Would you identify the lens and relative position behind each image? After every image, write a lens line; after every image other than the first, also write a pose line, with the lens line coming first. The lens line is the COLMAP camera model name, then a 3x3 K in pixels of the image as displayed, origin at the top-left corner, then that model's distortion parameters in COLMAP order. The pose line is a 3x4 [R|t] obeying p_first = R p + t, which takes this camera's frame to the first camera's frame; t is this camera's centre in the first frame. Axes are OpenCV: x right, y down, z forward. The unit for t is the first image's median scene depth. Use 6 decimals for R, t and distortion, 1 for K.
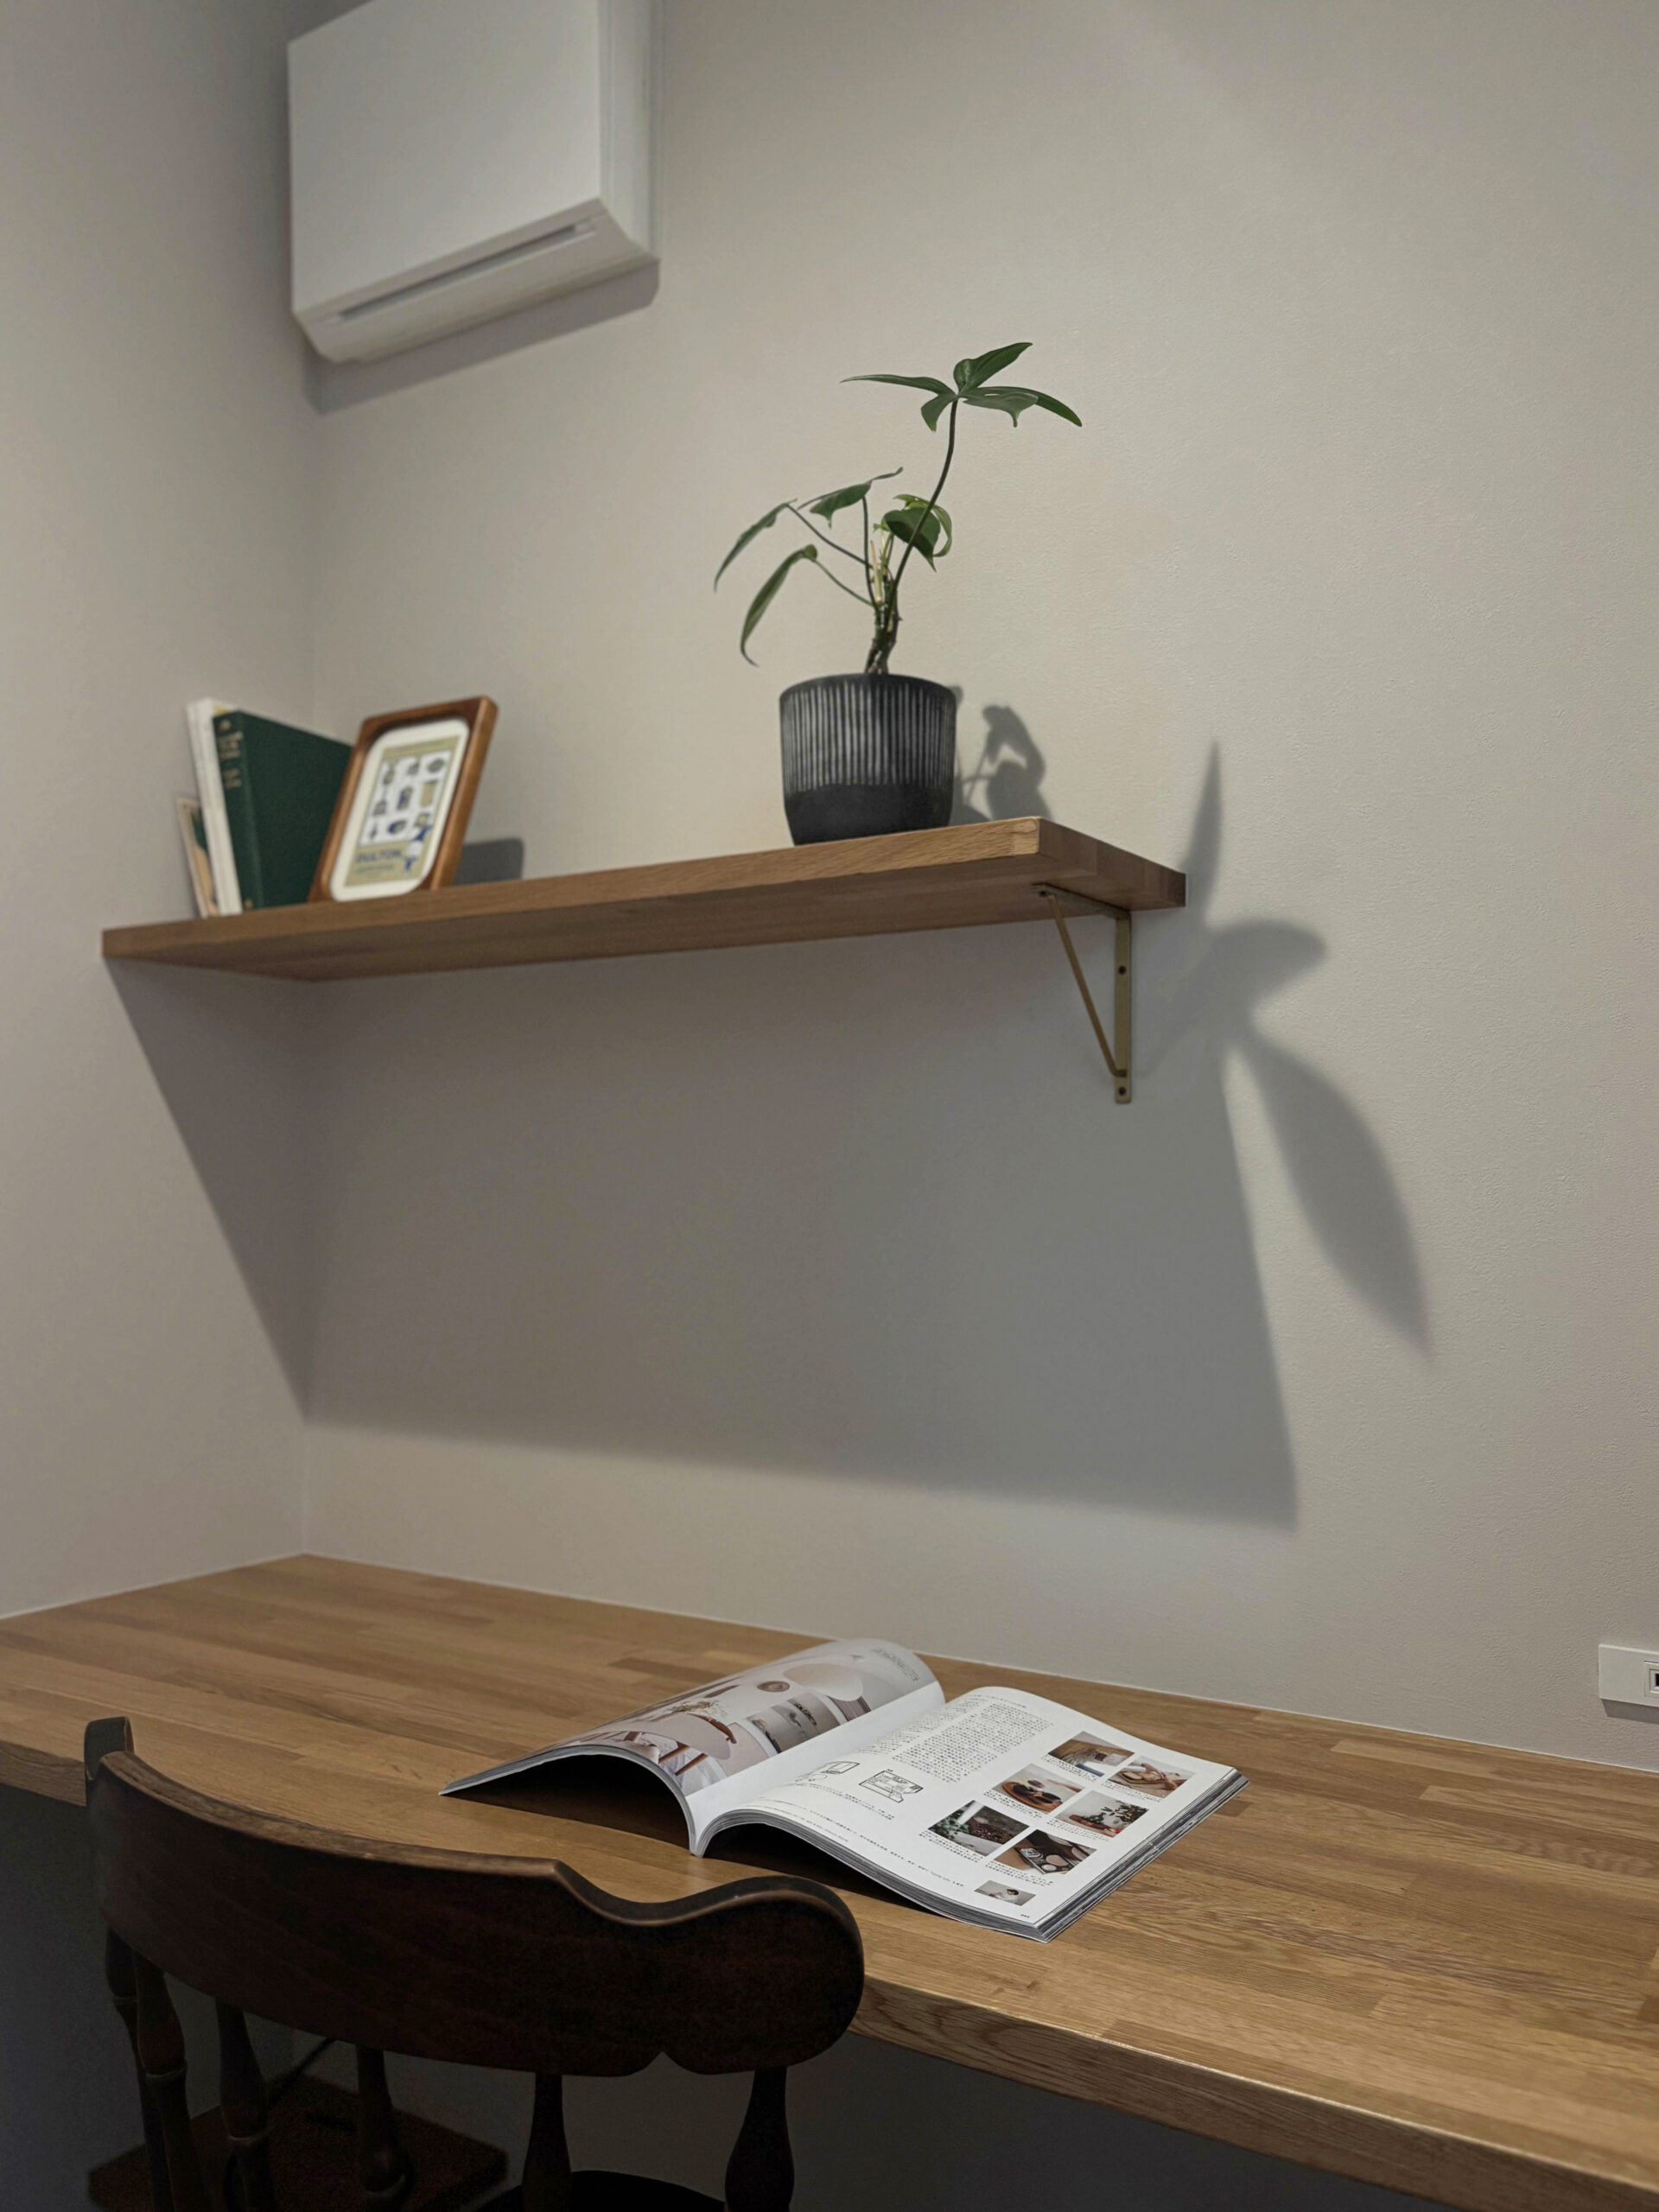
lens RADIAL K [[1699.8, 0, 829.5], [0, 1699.8, 1106.0], [0, 0, 1]] dist [-0.005176, 0.004658]
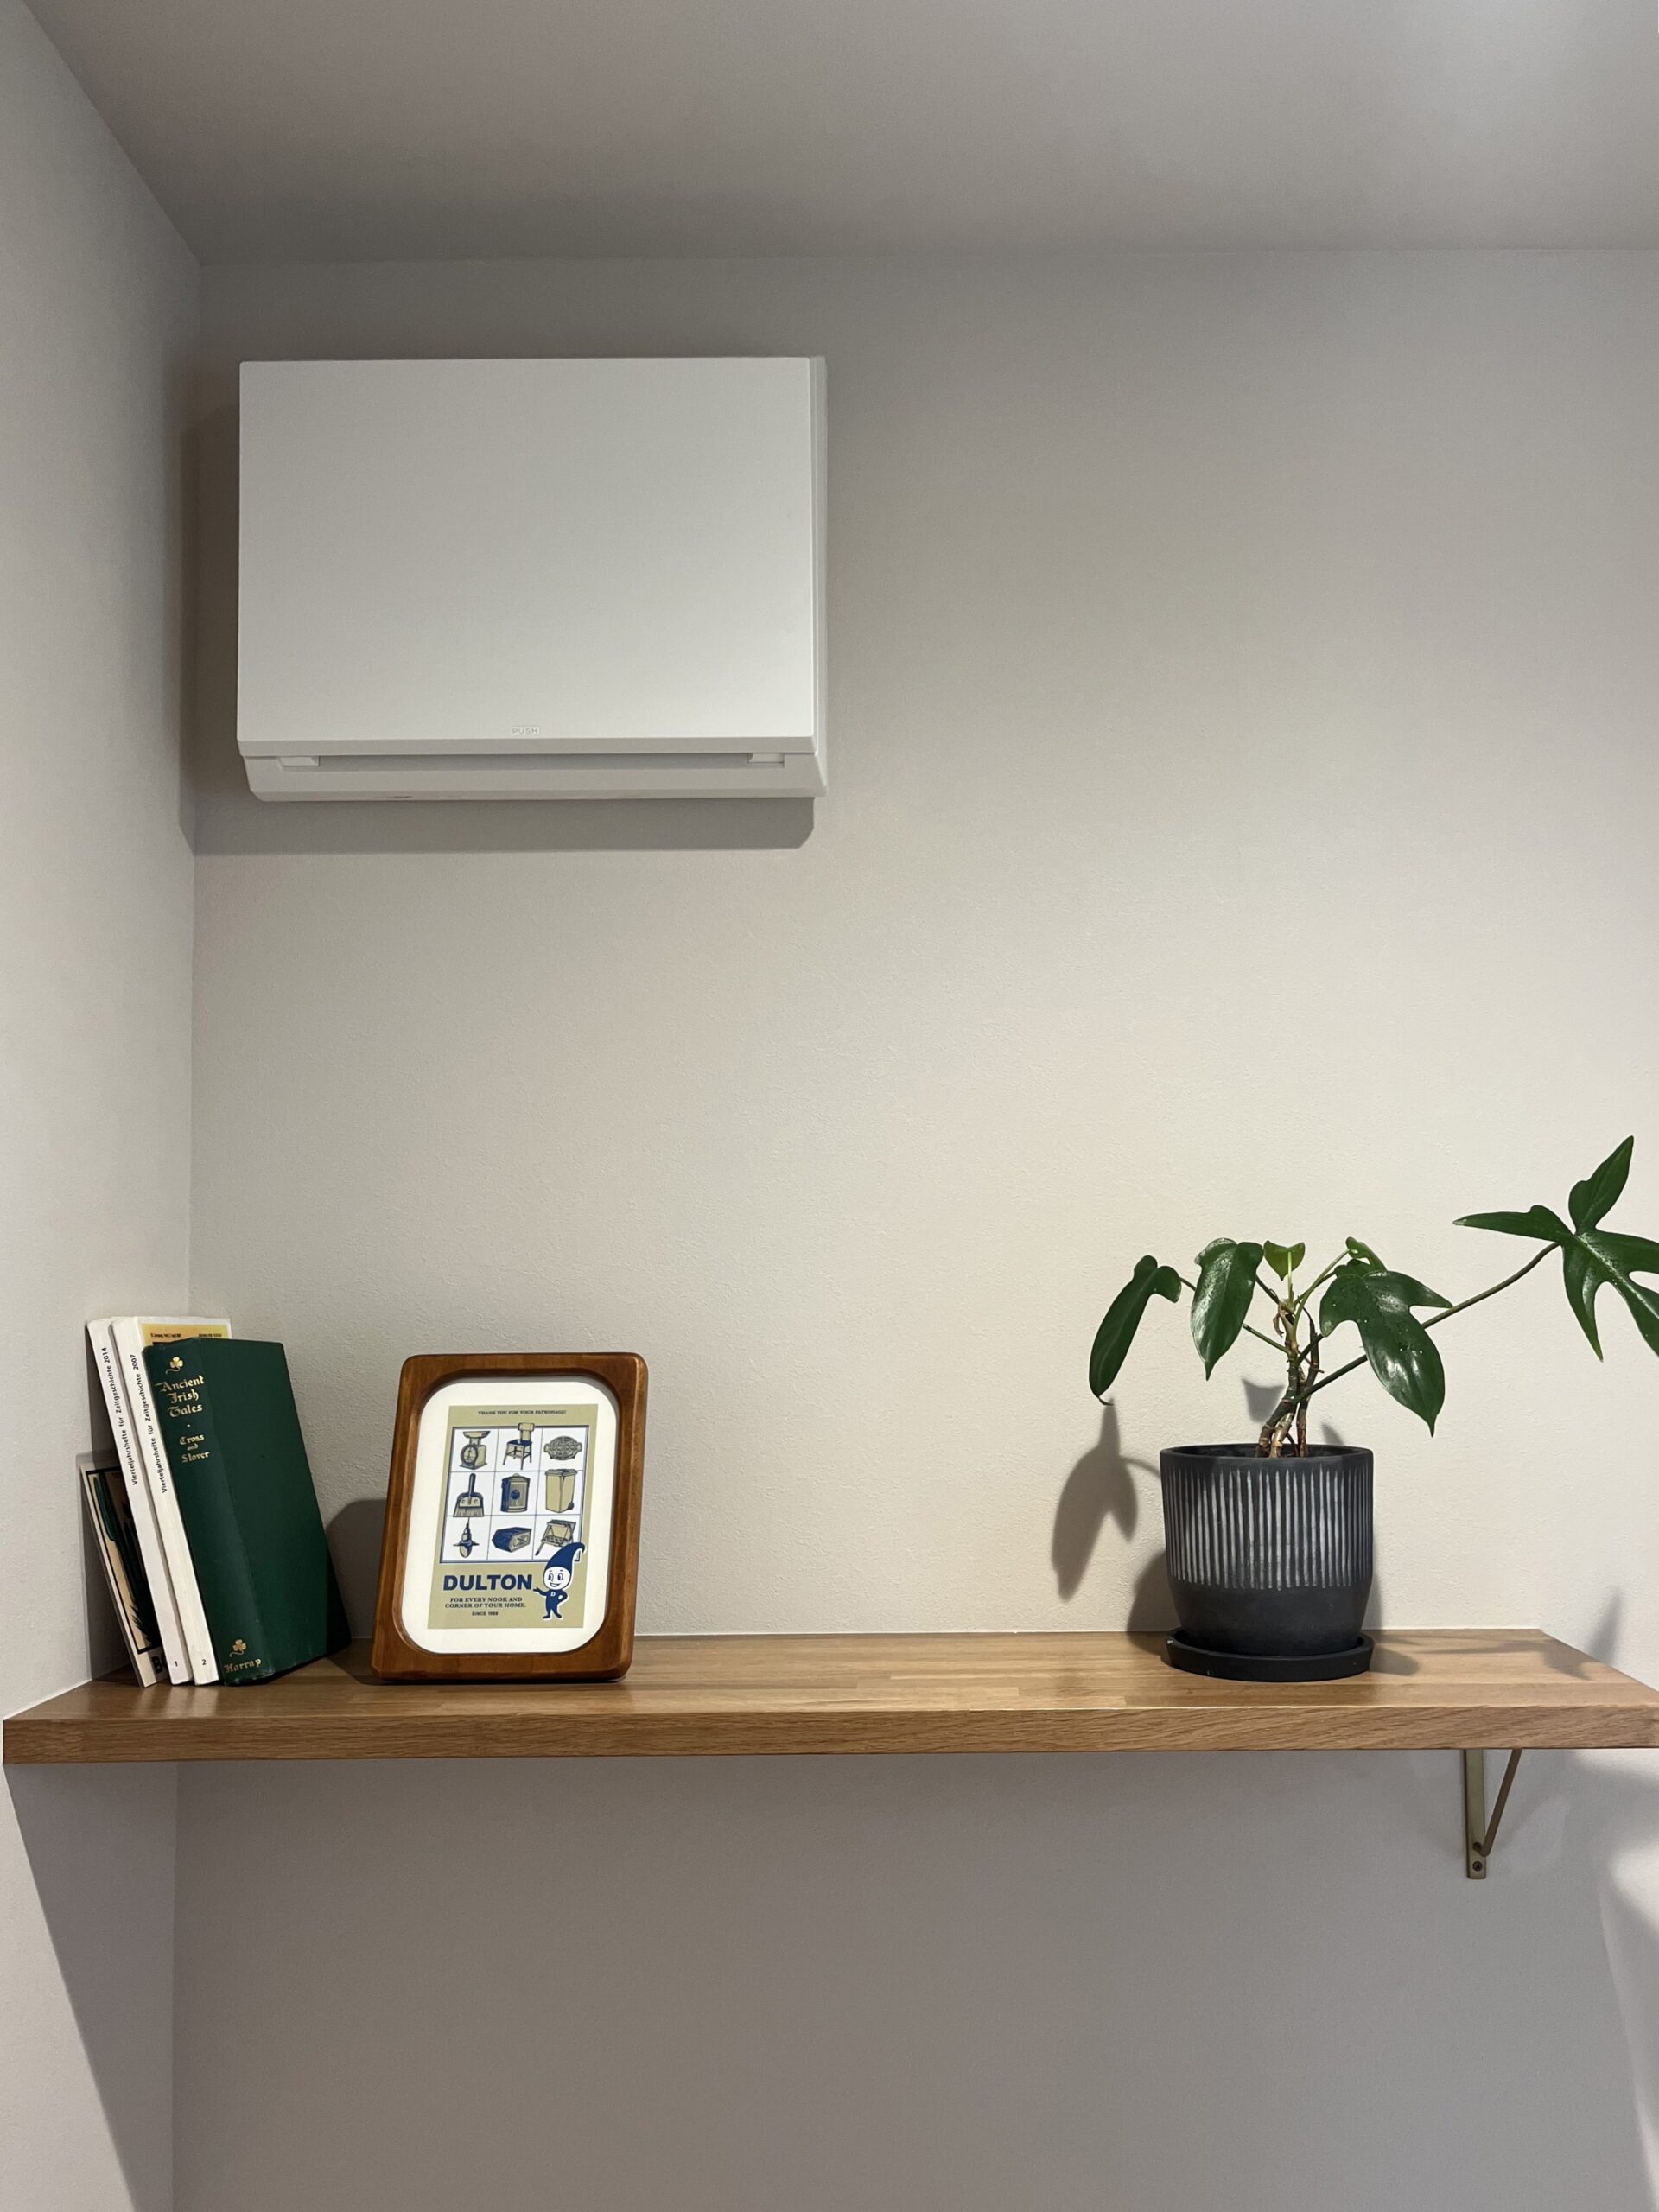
lens RADIAL K [[1778.6, 0, 829.5], [0, 1778.6, 1106.0], [0, 0, 1]] dist [-0.004779, -0.002073]
pose [[0.849616, 0.040398, 0.525852, -0.545414], [-0.001063, 0.997191, -0.074891, -0.291782], [-0.527401, 0.063070, 0.847272, 0.287125]]
